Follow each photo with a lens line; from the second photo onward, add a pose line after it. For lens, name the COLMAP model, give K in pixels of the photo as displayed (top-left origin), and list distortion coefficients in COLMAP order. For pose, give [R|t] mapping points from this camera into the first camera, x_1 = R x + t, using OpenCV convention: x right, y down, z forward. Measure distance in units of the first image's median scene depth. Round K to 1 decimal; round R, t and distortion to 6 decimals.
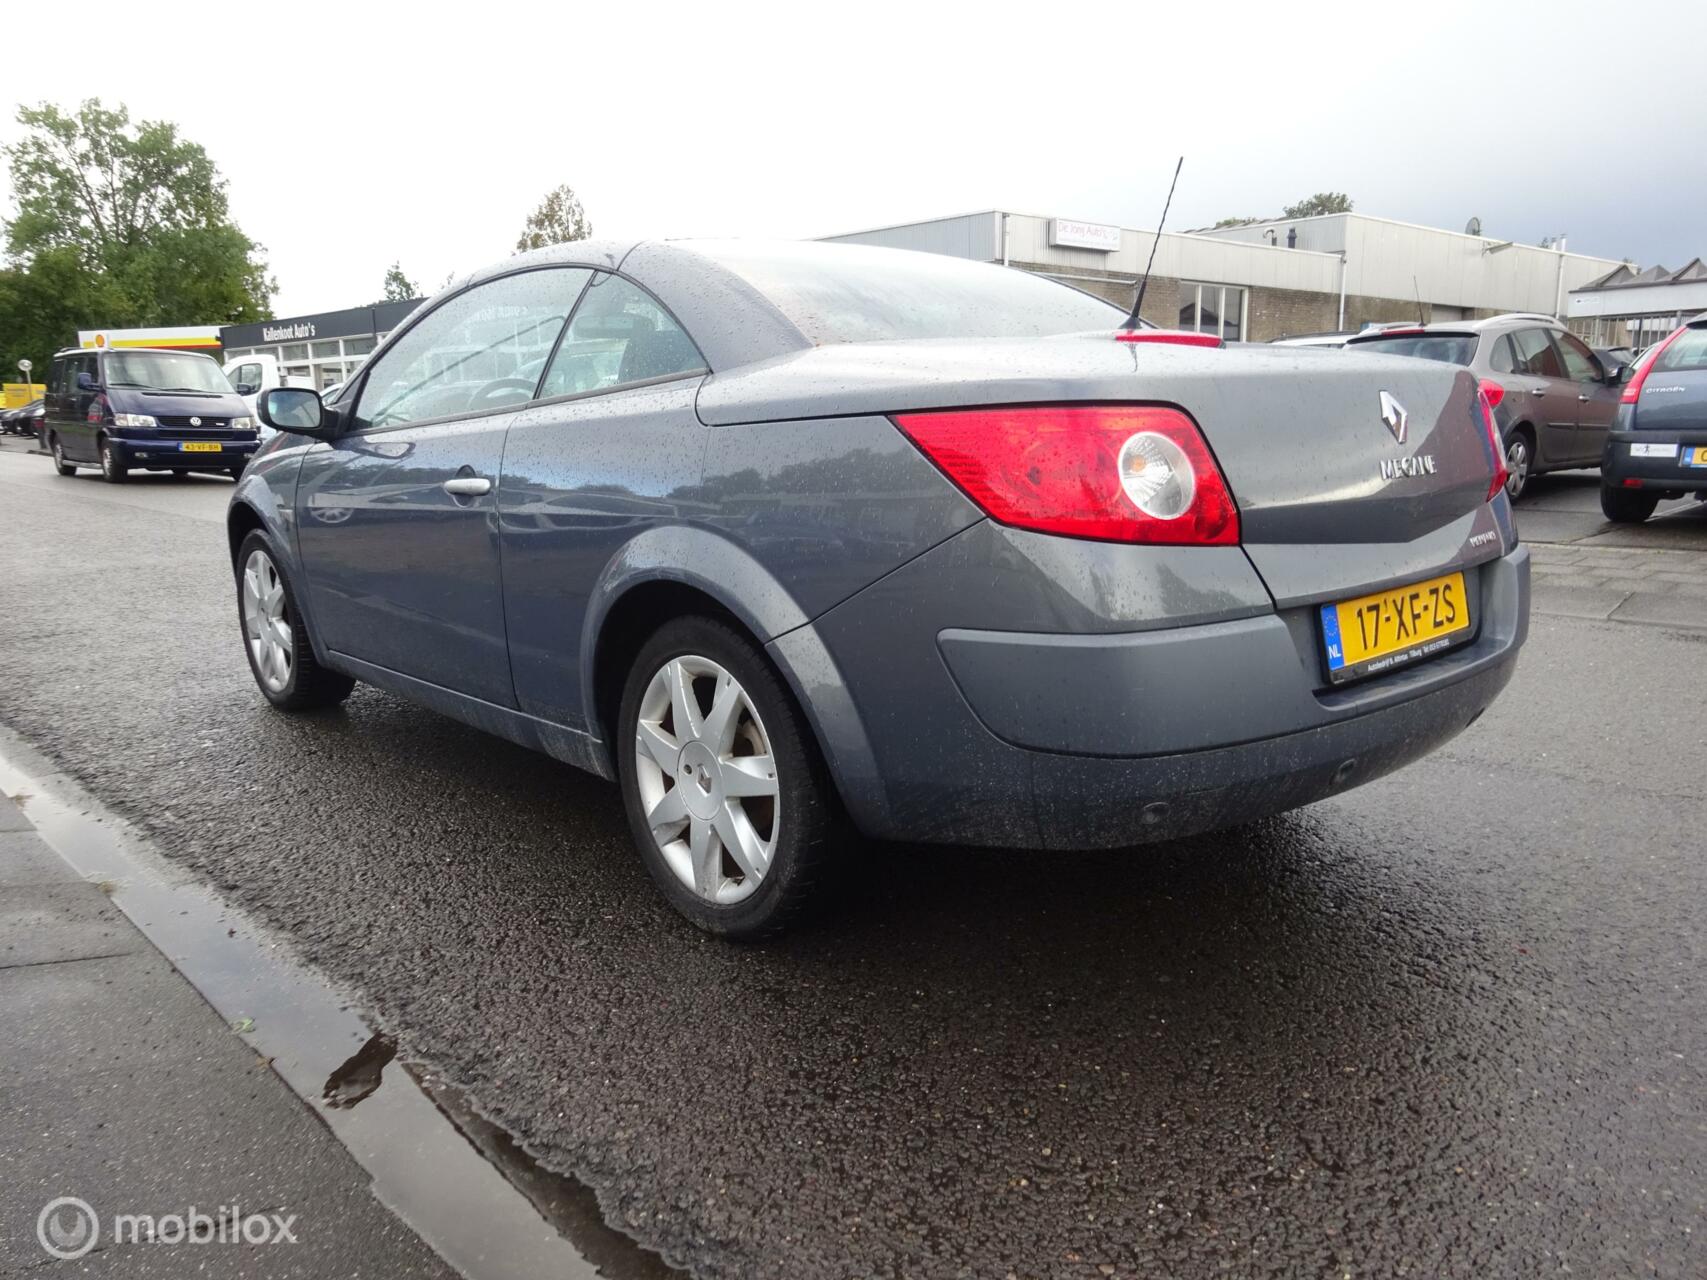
lens RADIAL K [[1258.3, 0, 853.5], [0, 1258.3, 640.0], [0, 0, 1]] dist [0.025161, -0.007071]
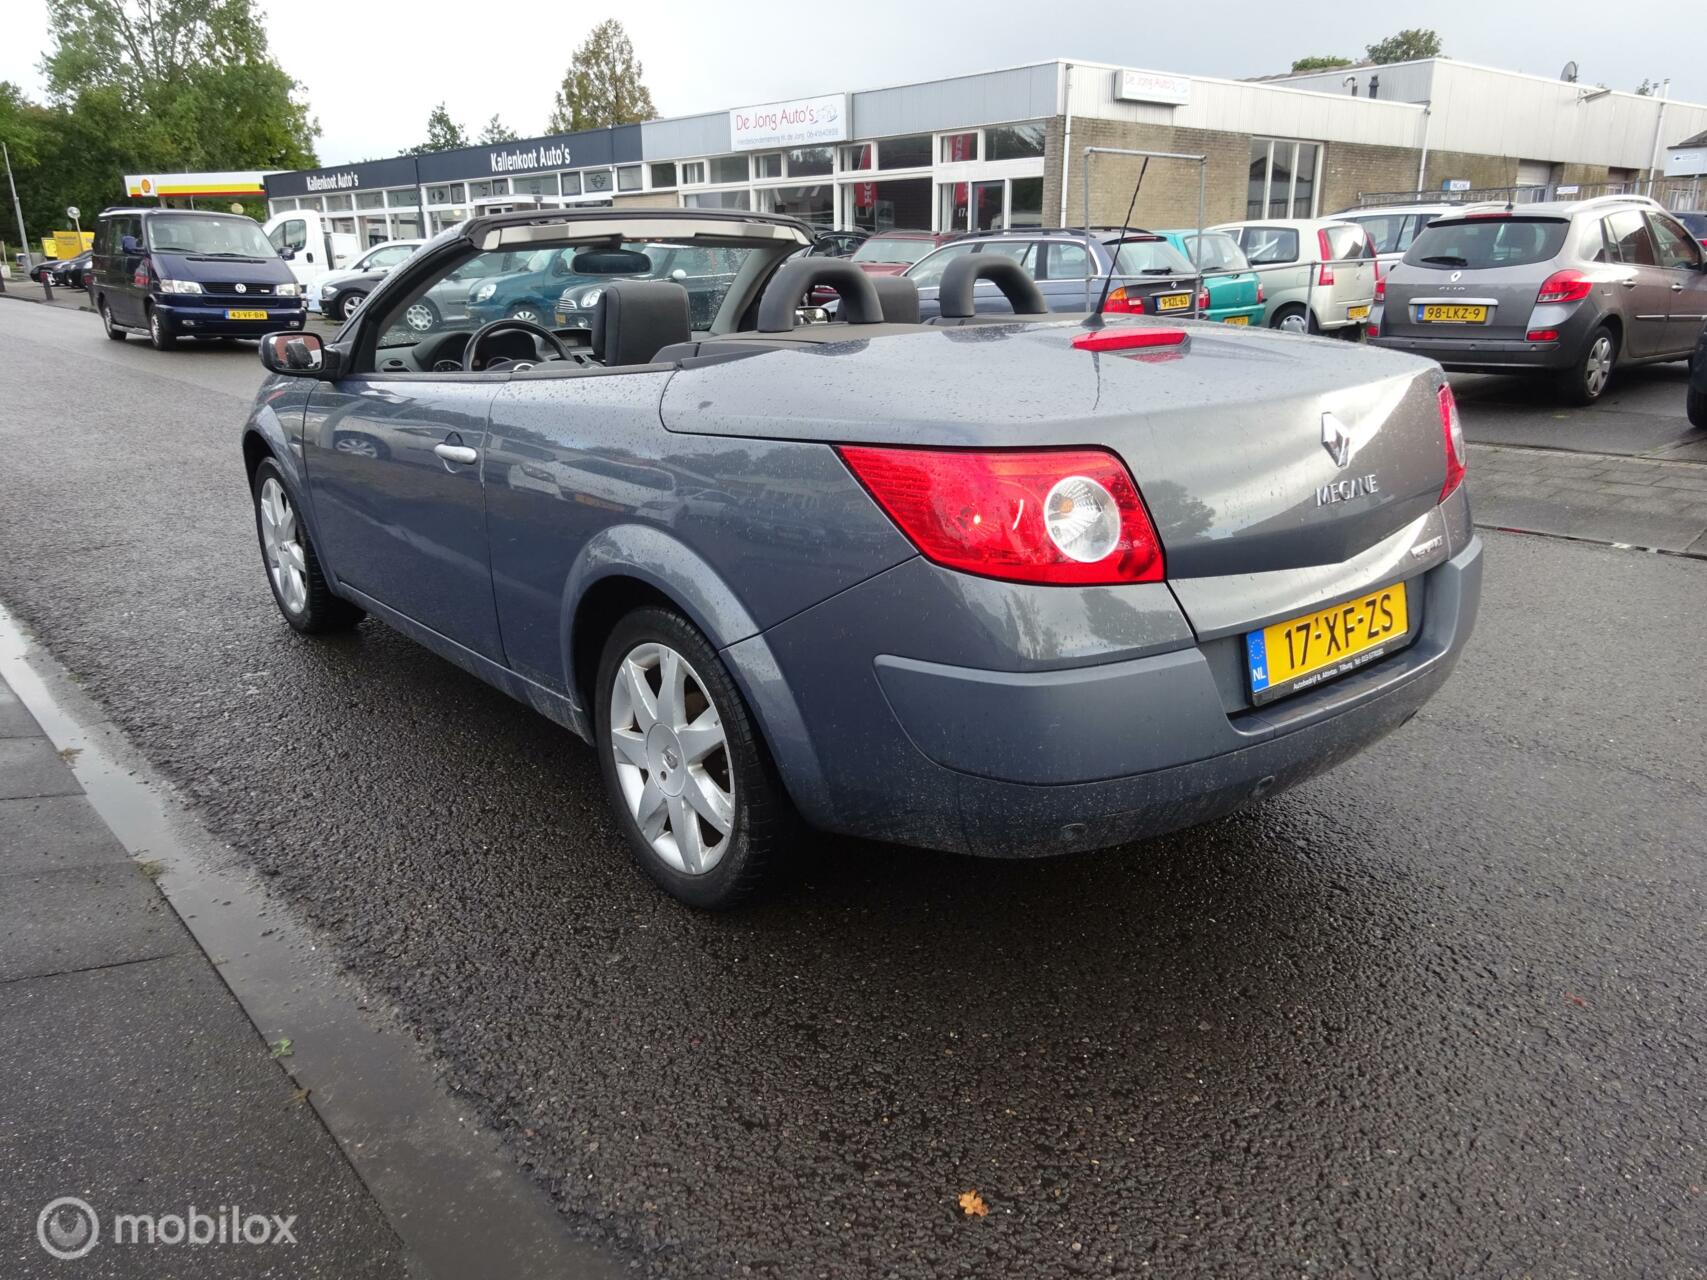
lens RADIAL K [[1255.0, 0, 858.6], [0, 1255.0, 641.3], [0, 0, 1]] dist [0.018963, -0.006761]
pose [[0.999322, 0.014832, -0.033704, 0.005476], [-0.010882, 0.993363, 0.114502, -0.114195], [0.035179, -0.114058, 0.992851, 0.045562]]
